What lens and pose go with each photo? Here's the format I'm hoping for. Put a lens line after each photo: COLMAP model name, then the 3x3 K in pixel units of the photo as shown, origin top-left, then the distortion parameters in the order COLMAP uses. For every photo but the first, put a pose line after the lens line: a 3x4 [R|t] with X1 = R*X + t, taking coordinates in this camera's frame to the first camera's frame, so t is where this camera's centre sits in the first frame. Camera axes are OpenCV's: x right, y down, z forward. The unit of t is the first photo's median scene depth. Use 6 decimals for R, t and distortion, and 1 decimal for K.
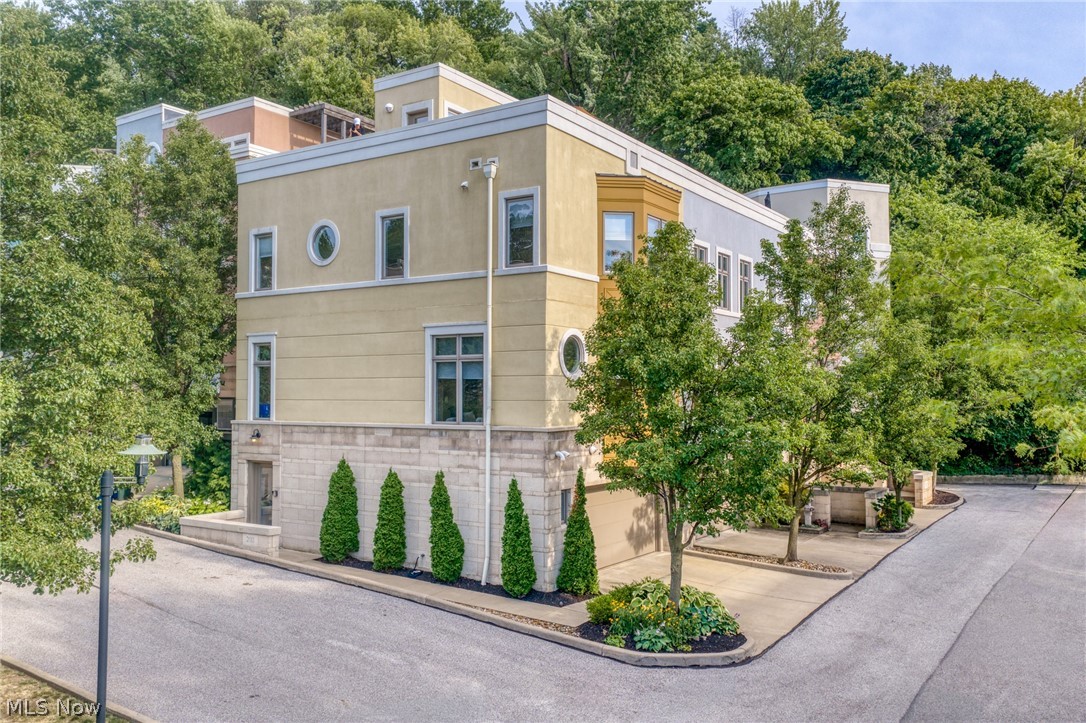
lens RADIAL K [[923.5, 0, 543.0], [0, 923.5, 361.5], [0, 0, 1]] dist [-0.047377, 0.000321]
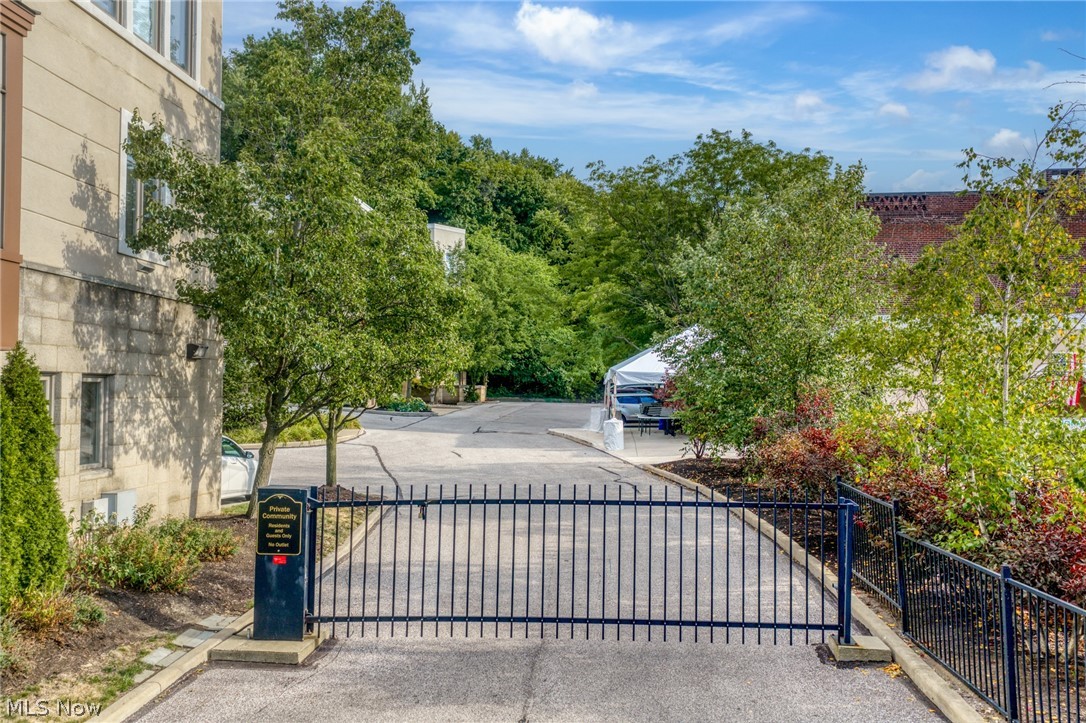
lens RADIAL K [[923.5, 0, 543.0], [0, 923.5, 361.5], [0, 0, 1]] dist [-0.047377, 0.000321]
pose [[0.873893, 0.016018, 0.485855, -0.314718], [-0.019222, 0.999814, 0.001611, 0.053272], [-0.485739, -0.010747, 0.874038, -0.567817]]
